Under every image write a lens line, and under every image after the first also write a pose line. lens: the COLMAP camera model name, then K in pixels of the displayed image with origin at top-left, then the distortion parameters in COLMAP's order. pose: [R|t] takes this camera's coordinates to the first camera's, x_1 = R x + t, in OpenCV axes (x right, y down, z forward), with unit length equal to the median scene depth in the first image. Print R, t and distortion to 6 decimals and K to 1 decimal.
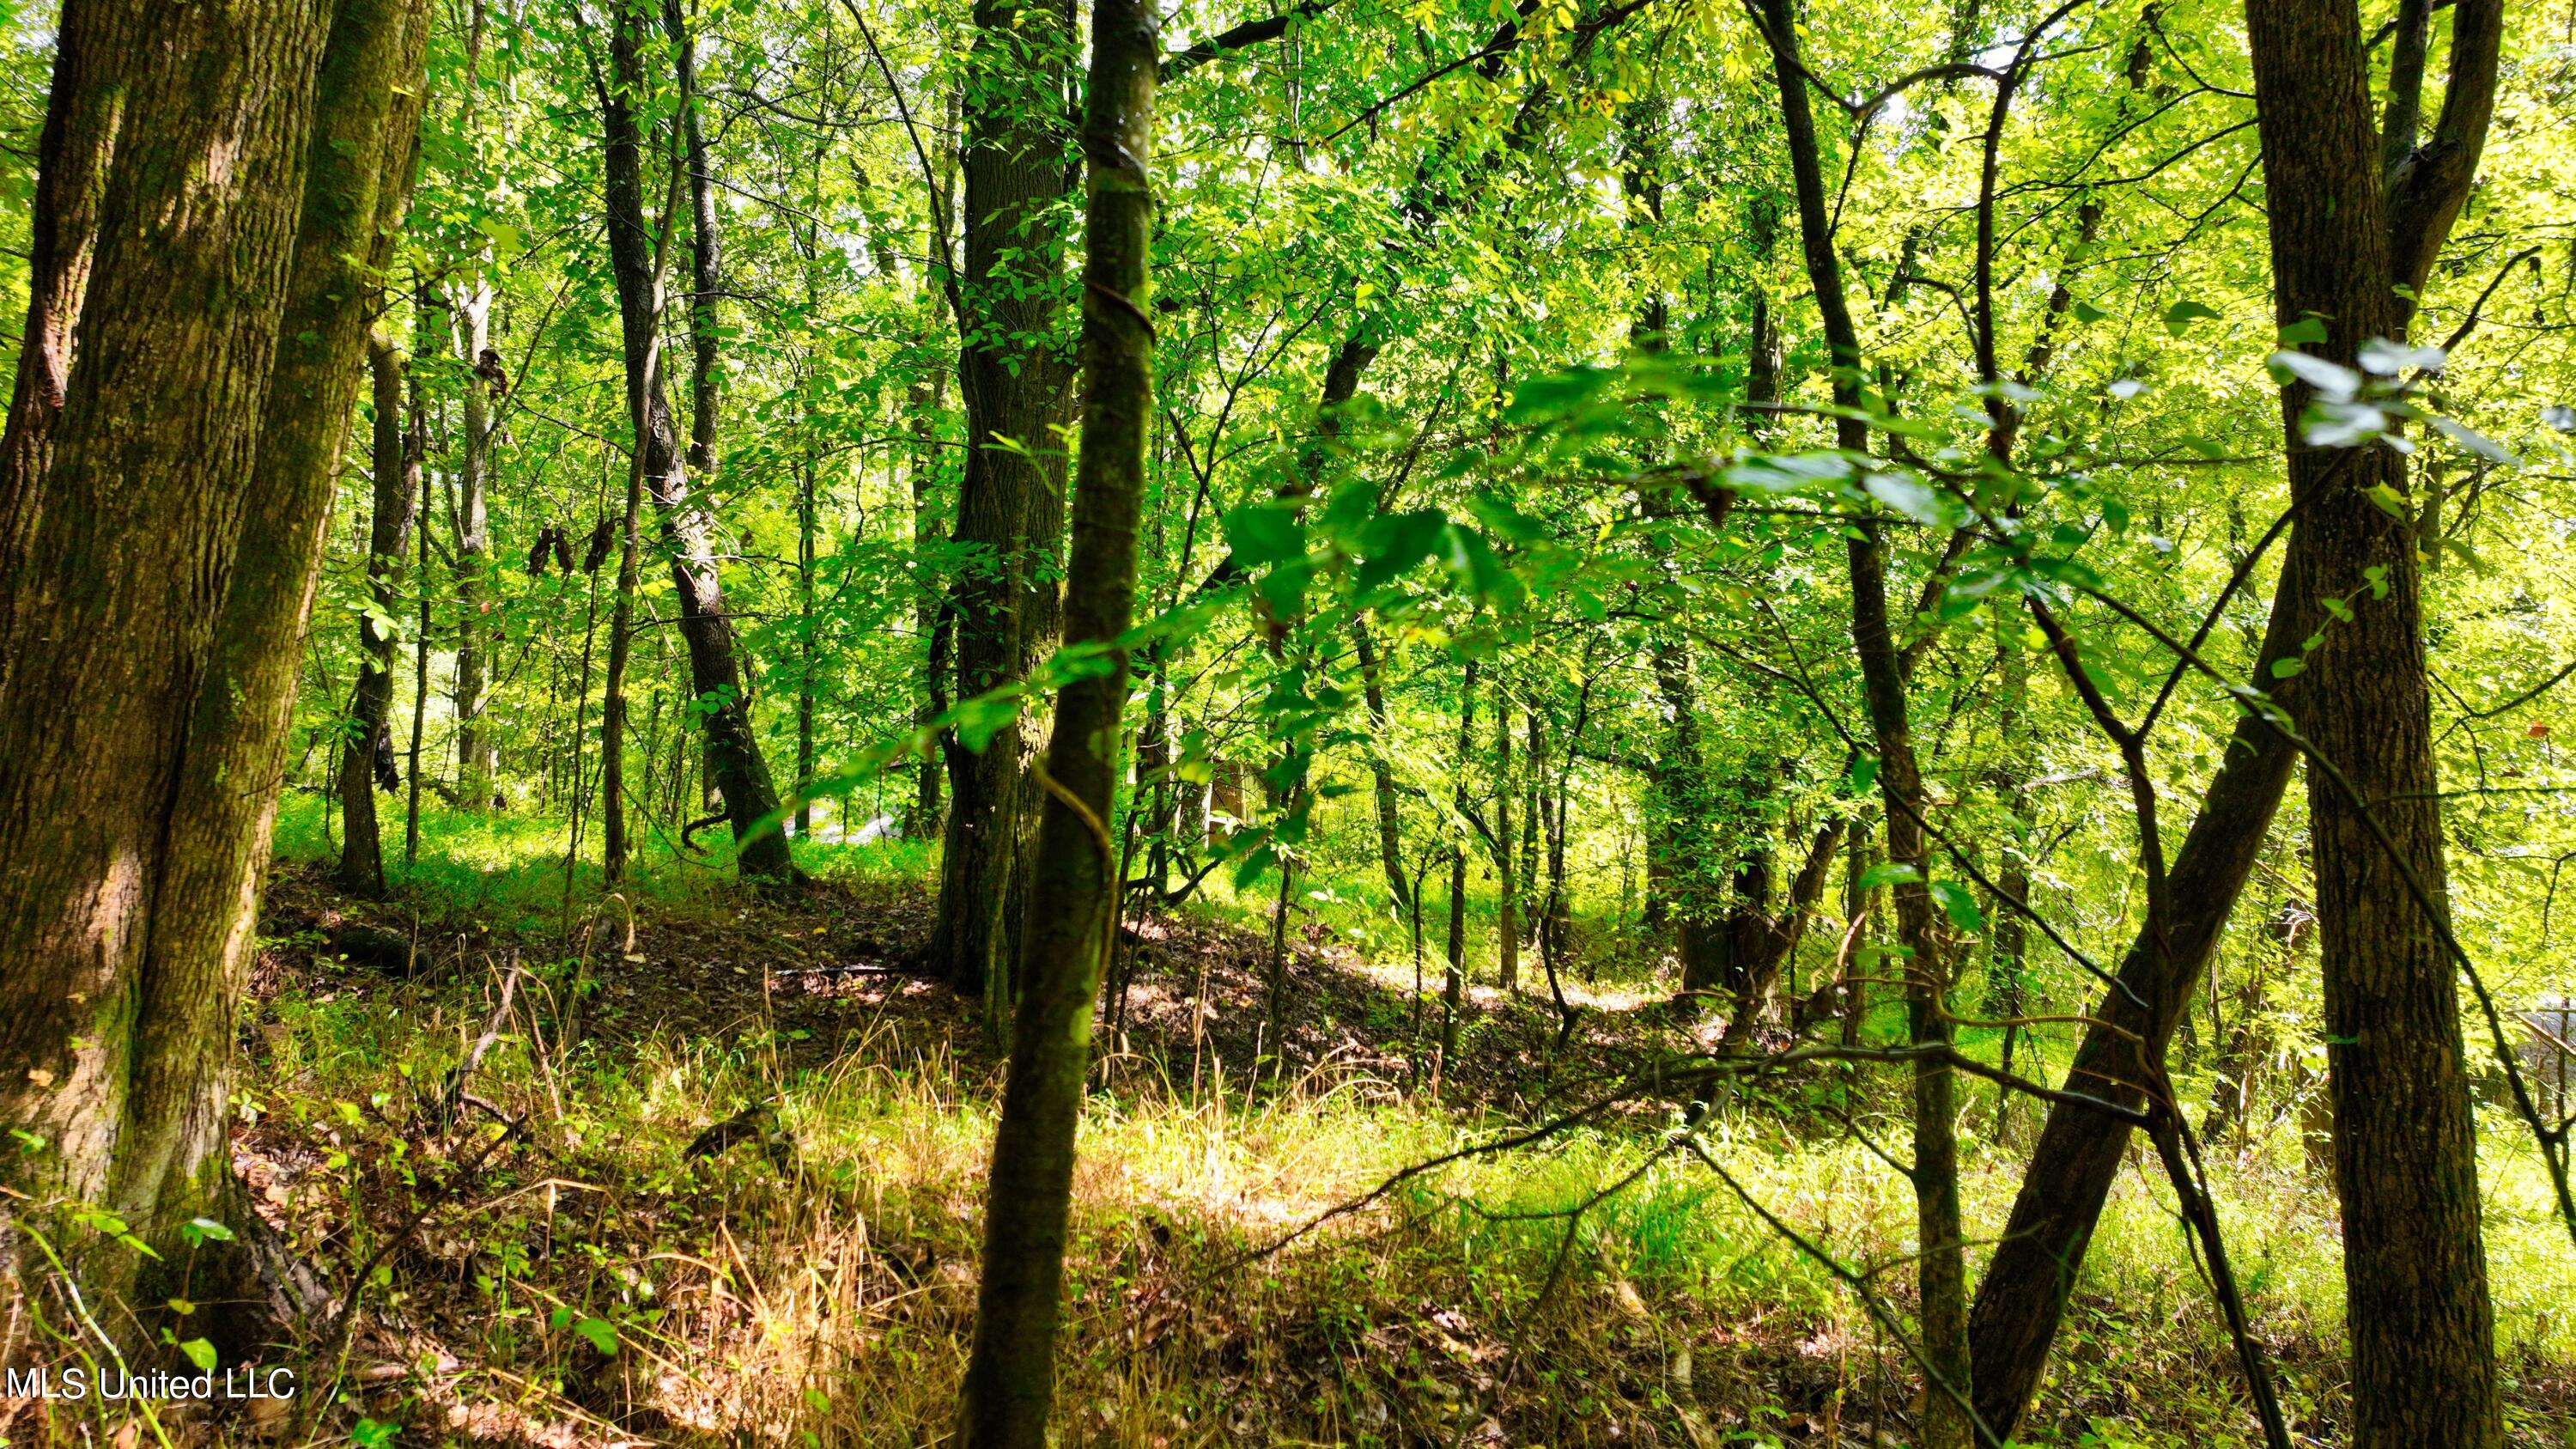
lens RADIAL K [[1809.9, 0, 1287.3], [0, 1809.9, 722.7], [0, 0, 1]] dist [0.000277, 0.016887]
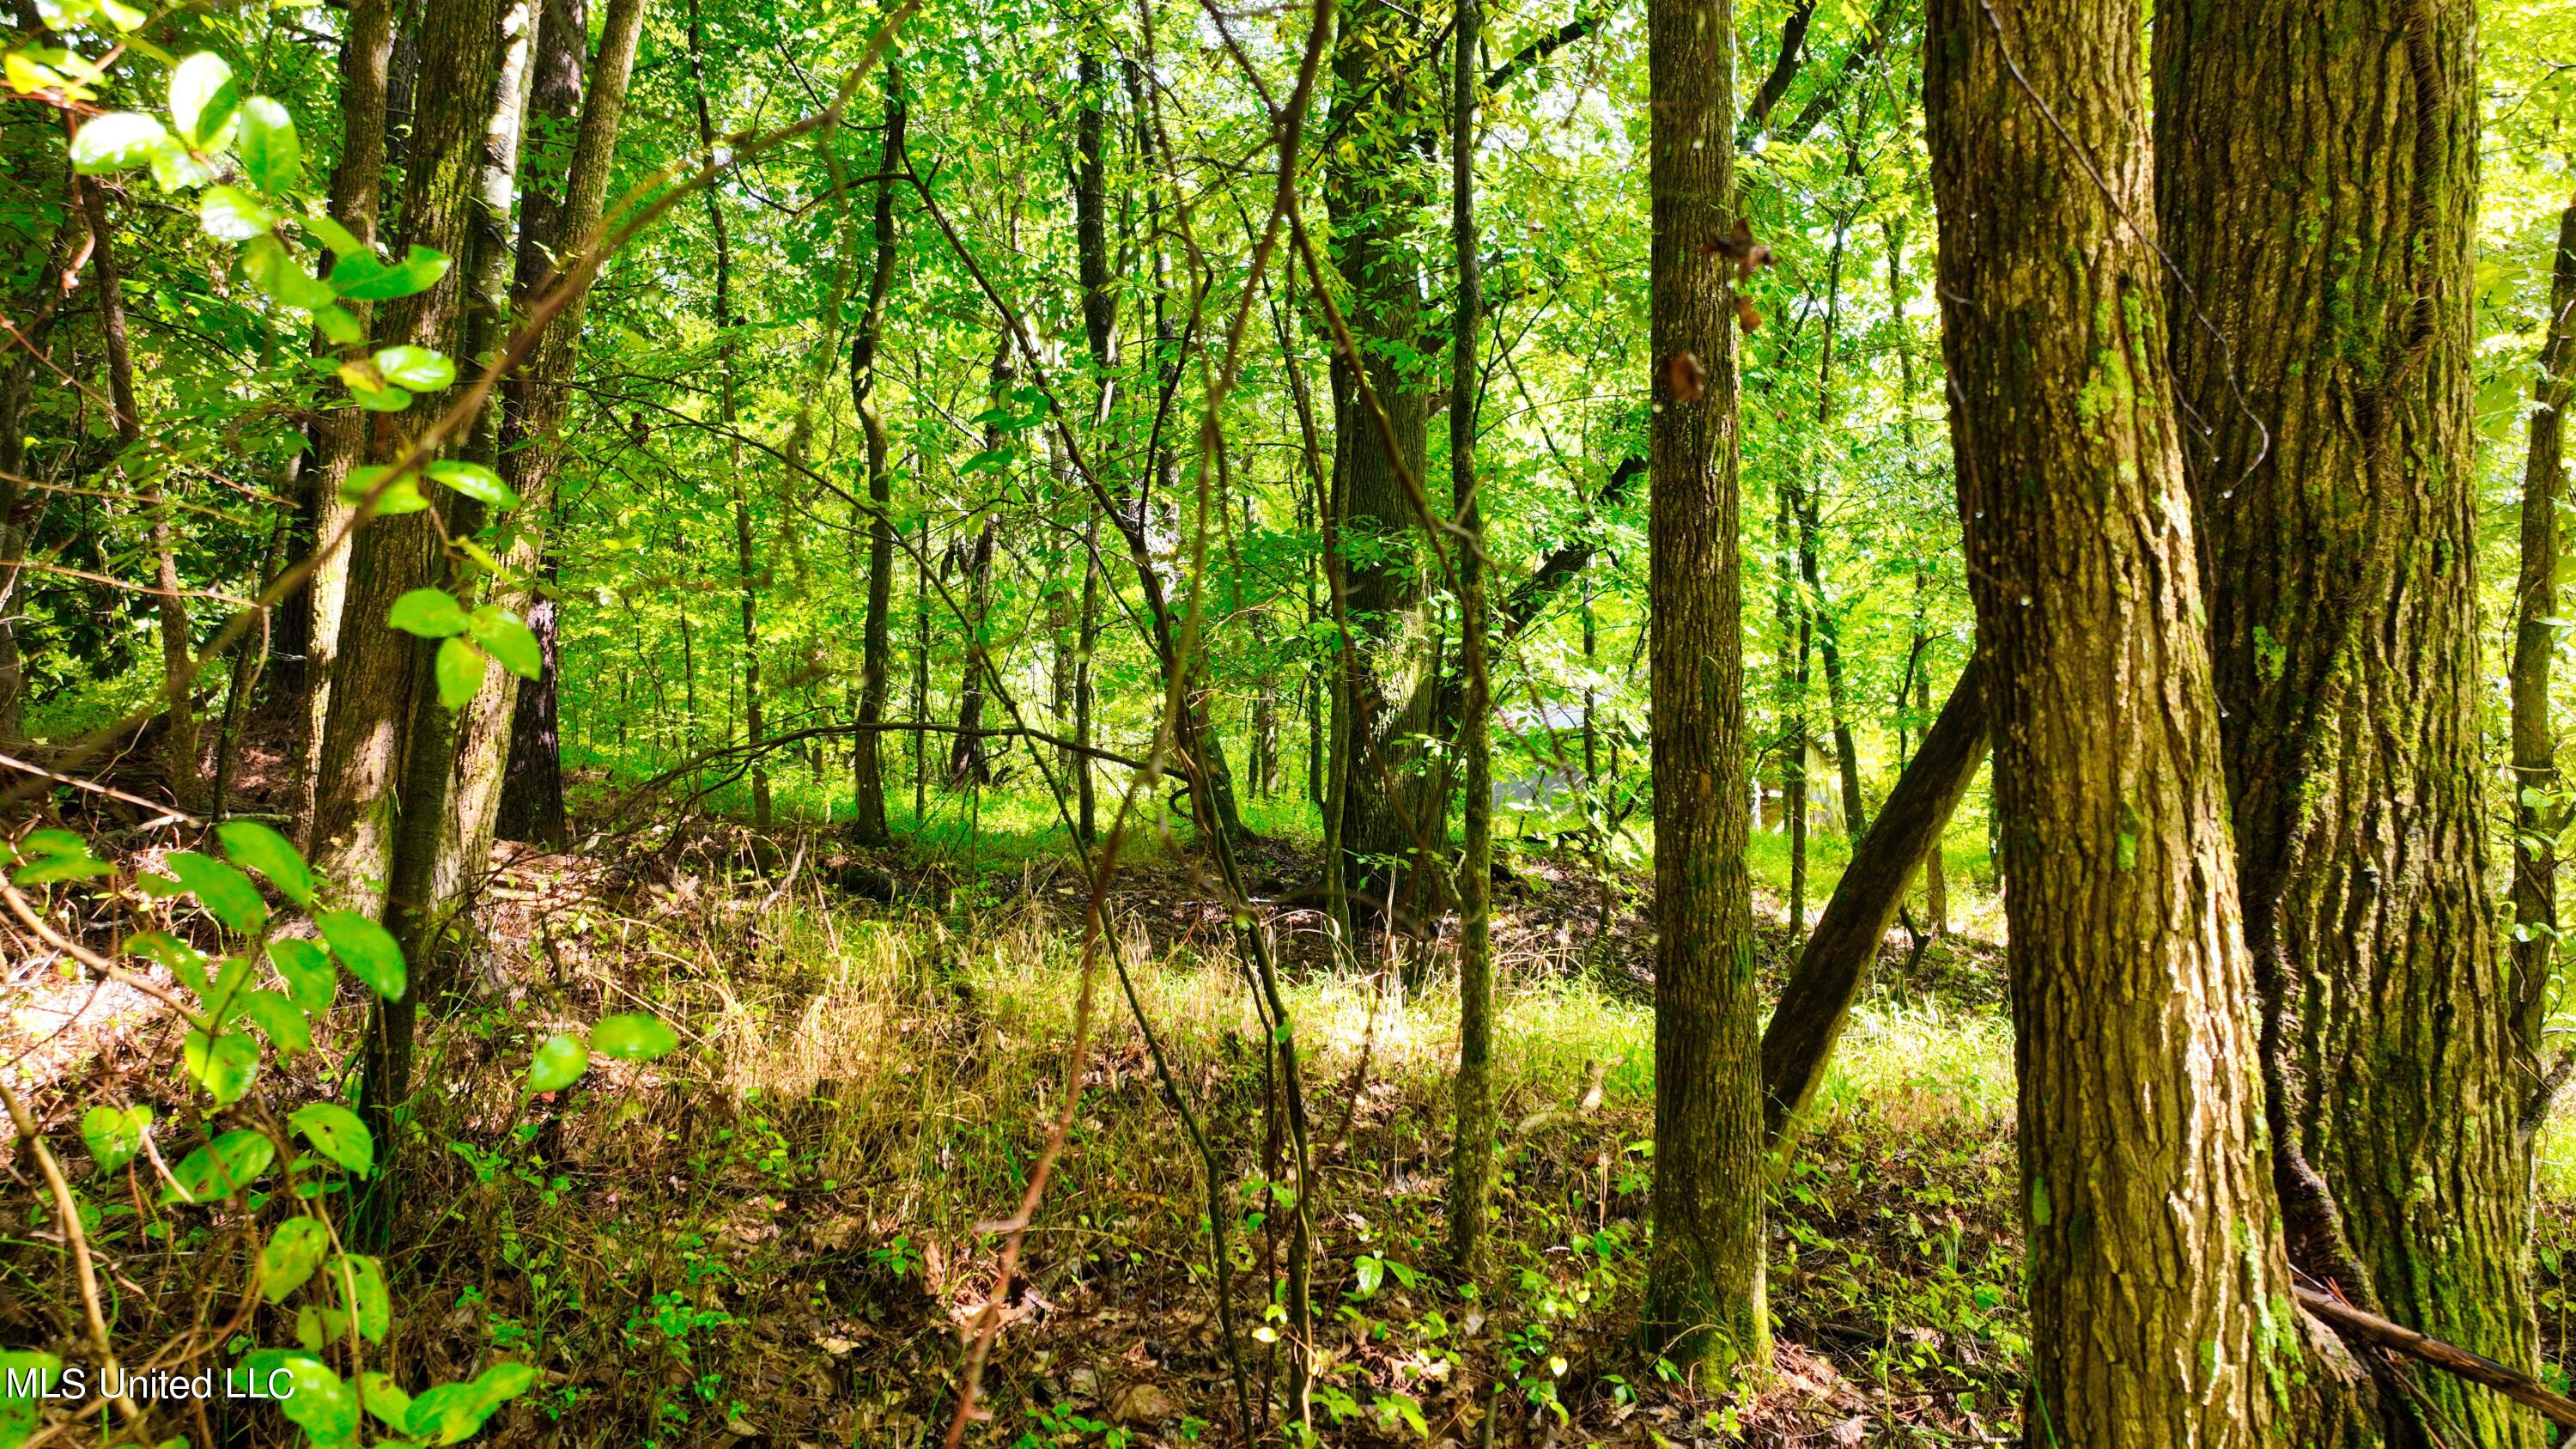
lens RADIAL K [[1809.9, 0, 1282.4], [0, 1809.9, 715.1], [0, 0, 1]] dist [0.000277, 0.016887]
pose [[0.934172, -0.052869, -0.352885, 0.206256], [0.051035, 0.998591, -0.014507, 0.035157], [0.353154, -0.004458, 0.935554, -0.087711]]
